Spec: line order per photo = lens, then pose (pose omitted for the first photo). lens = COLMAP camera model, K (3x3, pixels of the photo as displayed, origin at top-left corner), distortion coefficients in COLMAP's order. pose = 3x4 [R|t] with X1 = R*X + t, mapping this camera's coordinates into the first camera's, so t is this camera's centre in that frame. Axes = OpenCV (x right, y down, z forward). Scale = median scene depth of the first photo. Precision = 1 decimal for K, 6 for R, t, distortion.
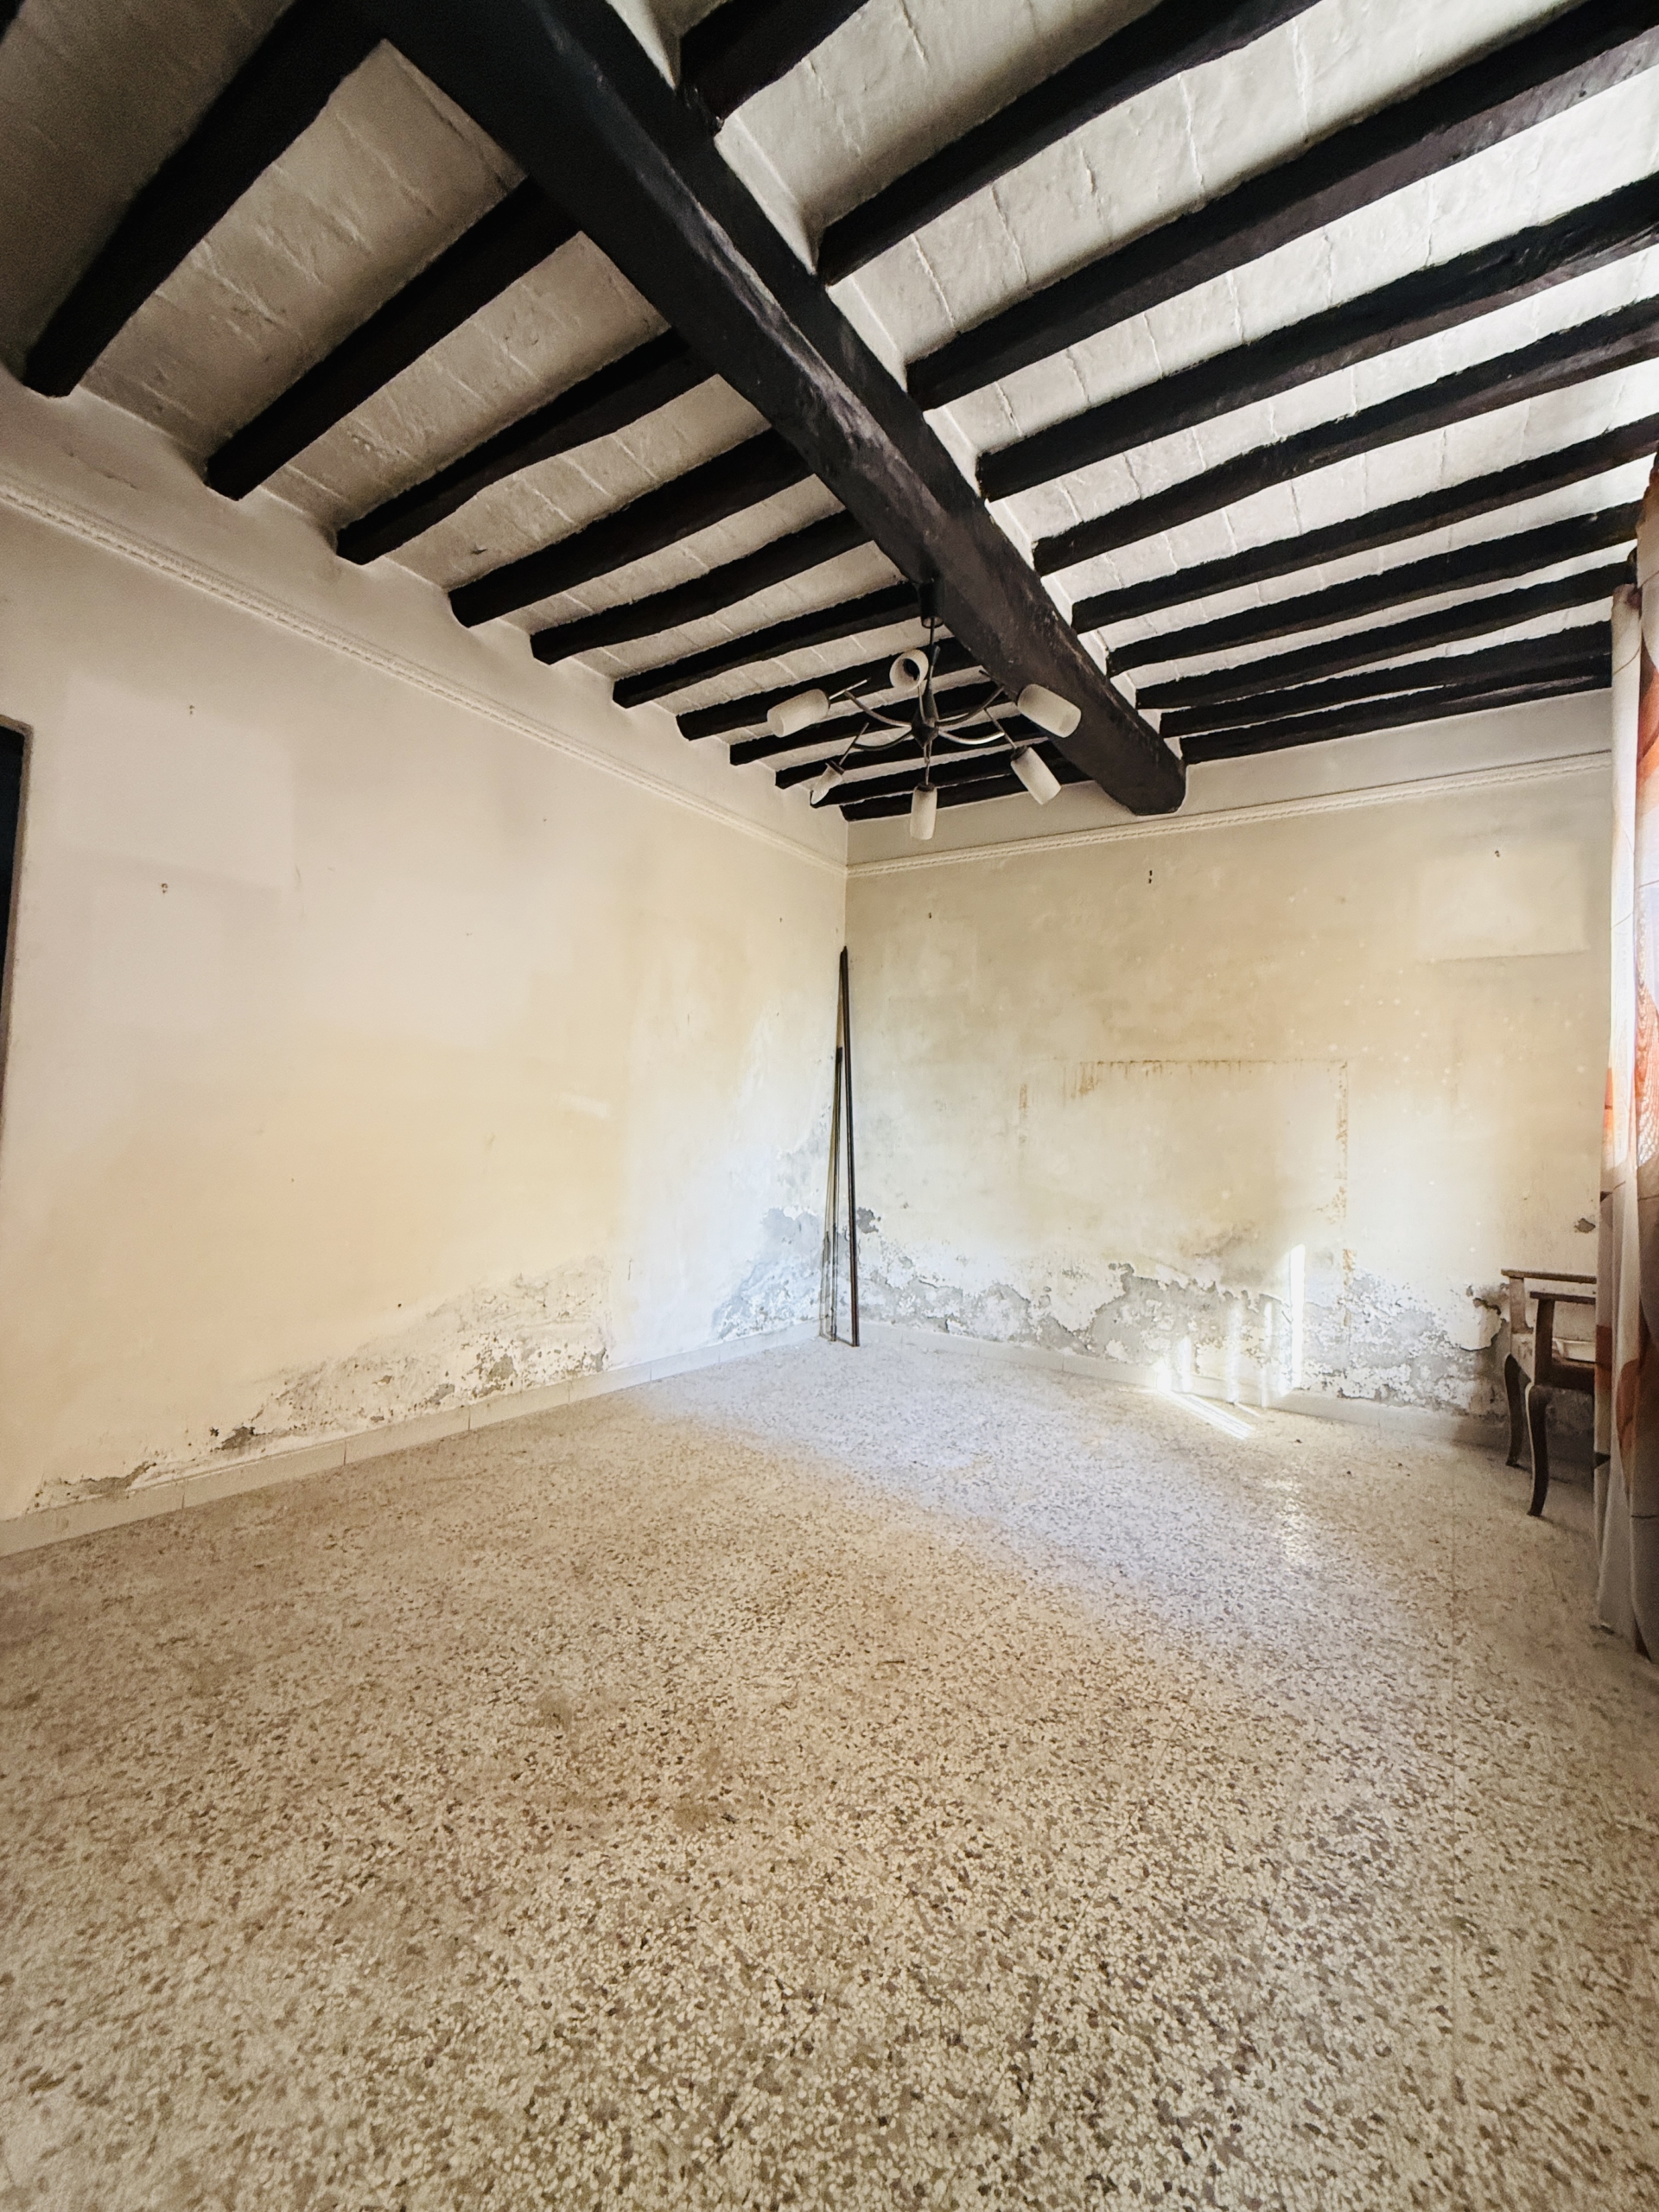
lens RADIAL K [[886.7, 0, 833.3], [0, 886.7, 1104.7], [0, 0, 1]] dist [-0.001563, 0.000257]
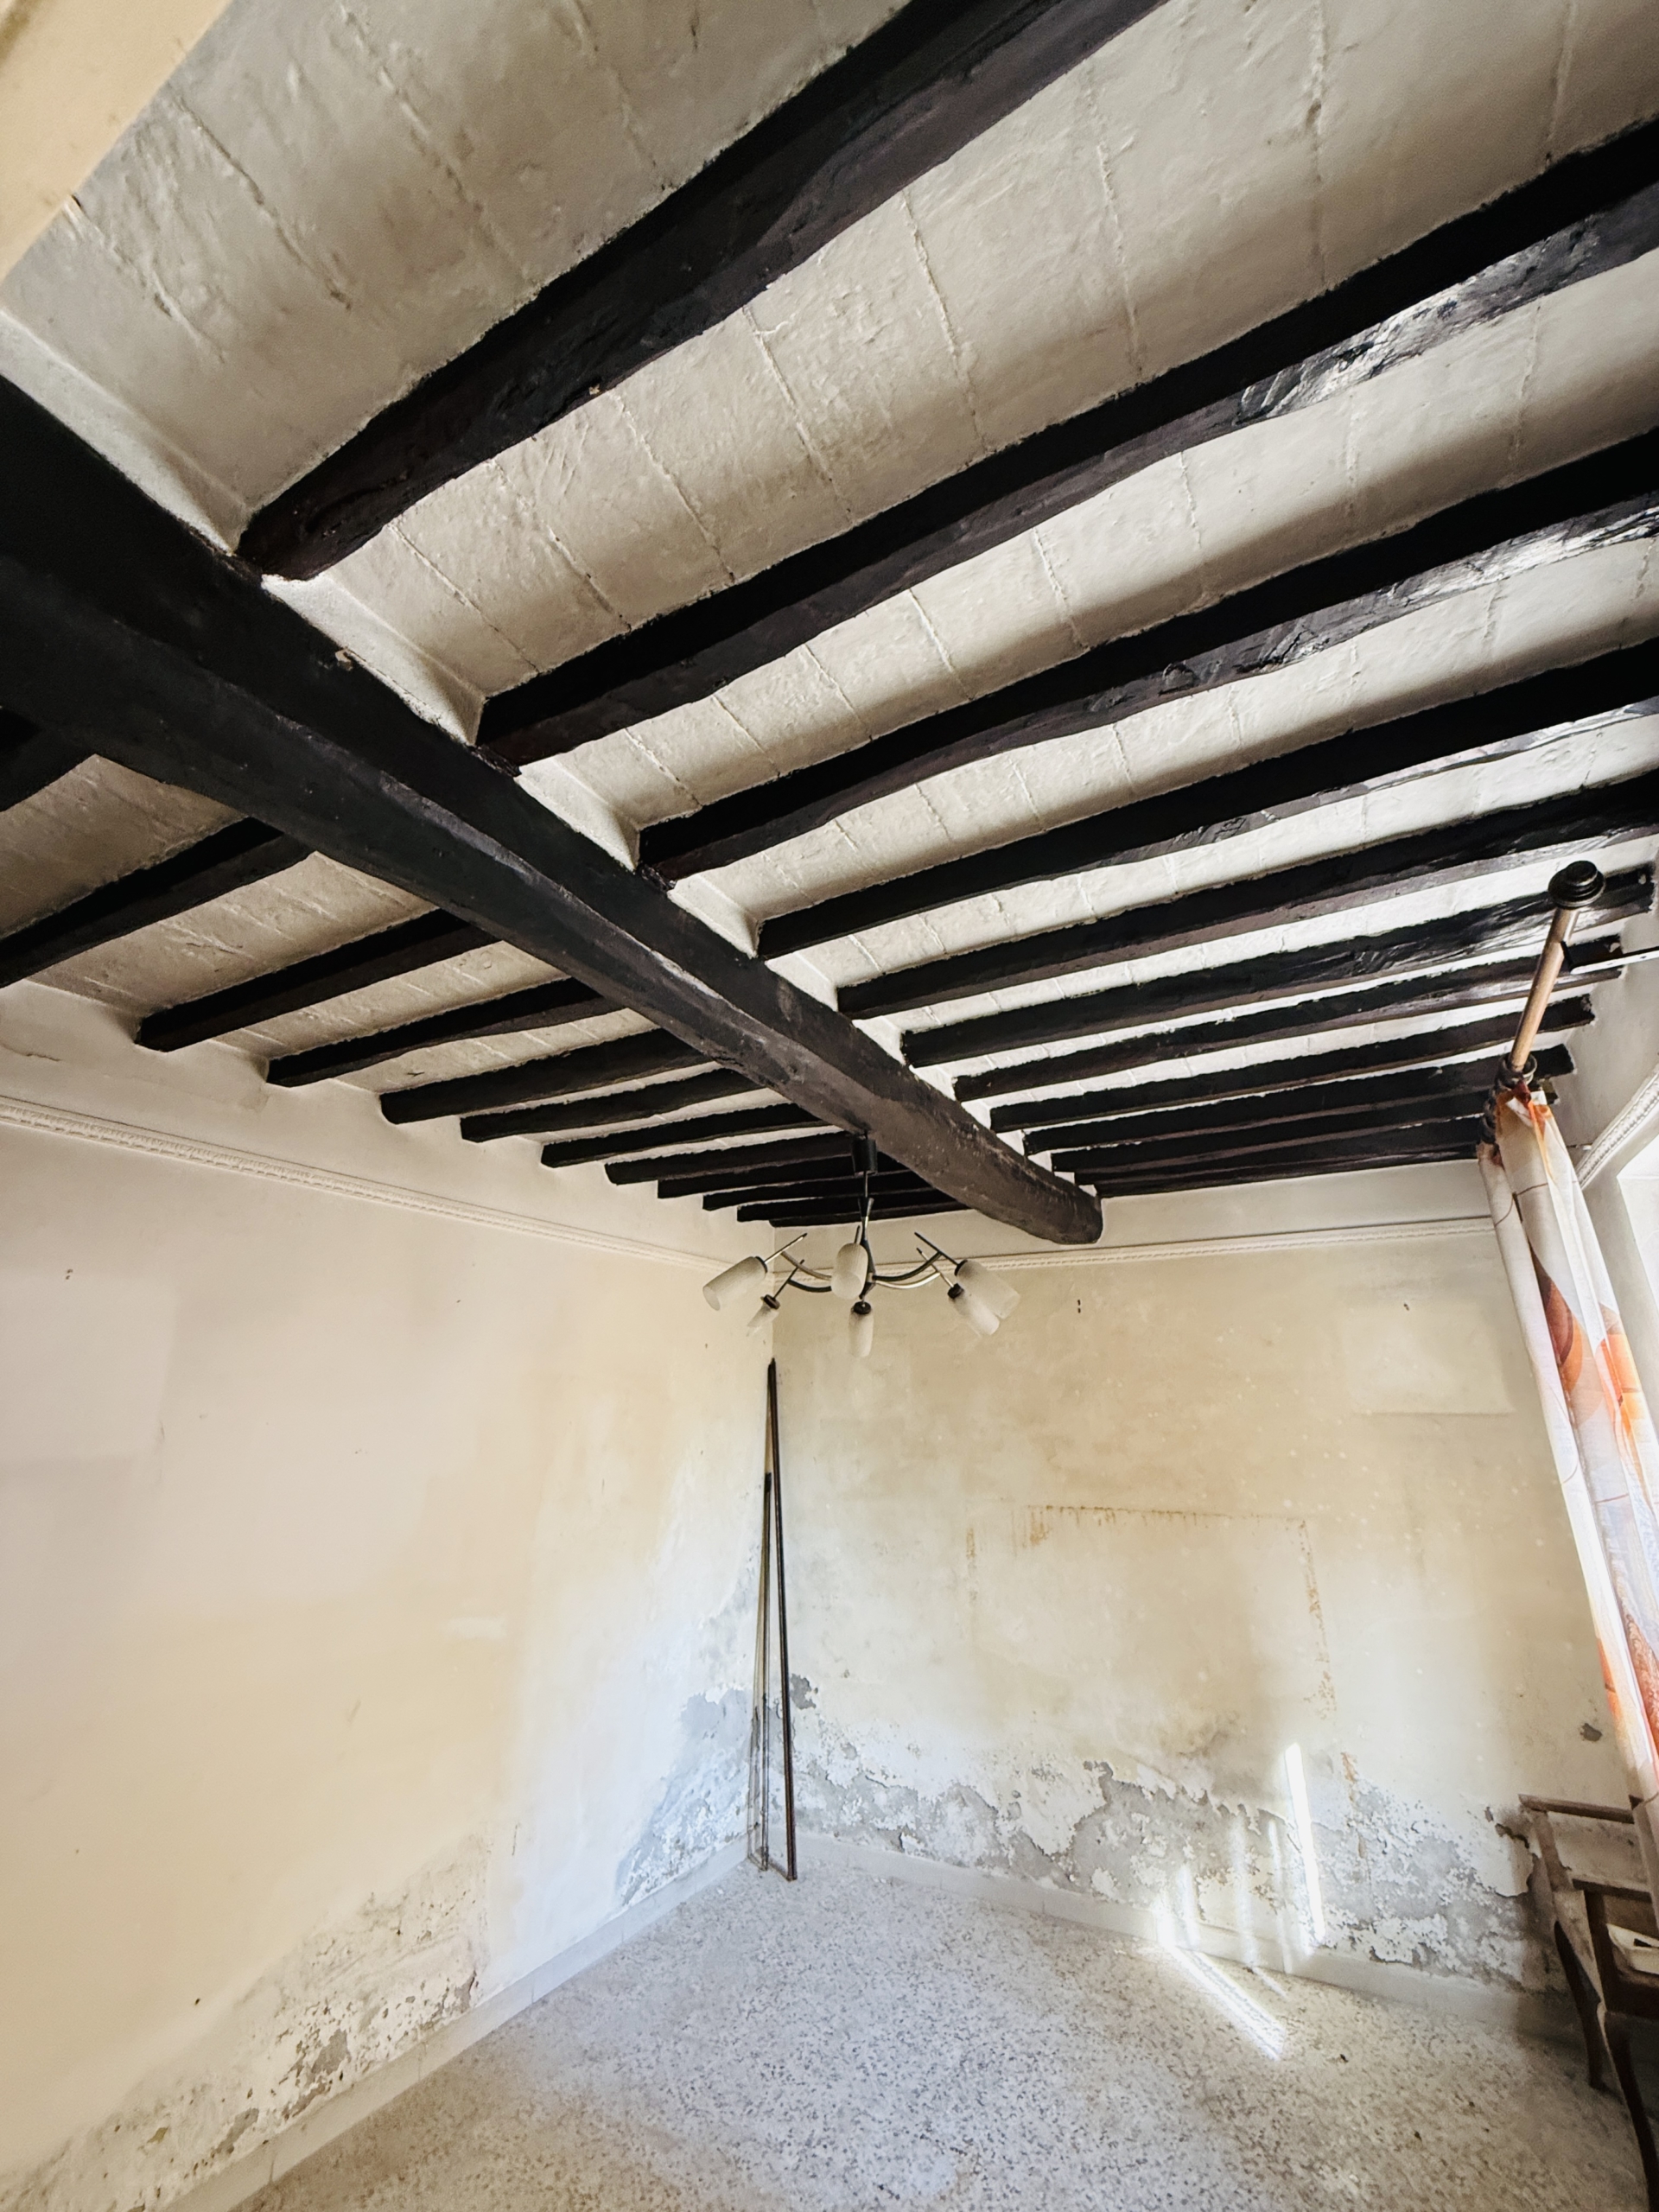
lens RADIAL K [[886.7, 0, 834.7], [0, 886.7, 1104.2], [0, 0, 1]] dist [-0.001563, 0.000257]
pose [[0.995535, -0.003576, 0.094328, -0.012886], [0.031848, 0.953415, -0.299975, -0.202412], [-0.088861, 0.301639, 0.949272, 0.002974]]
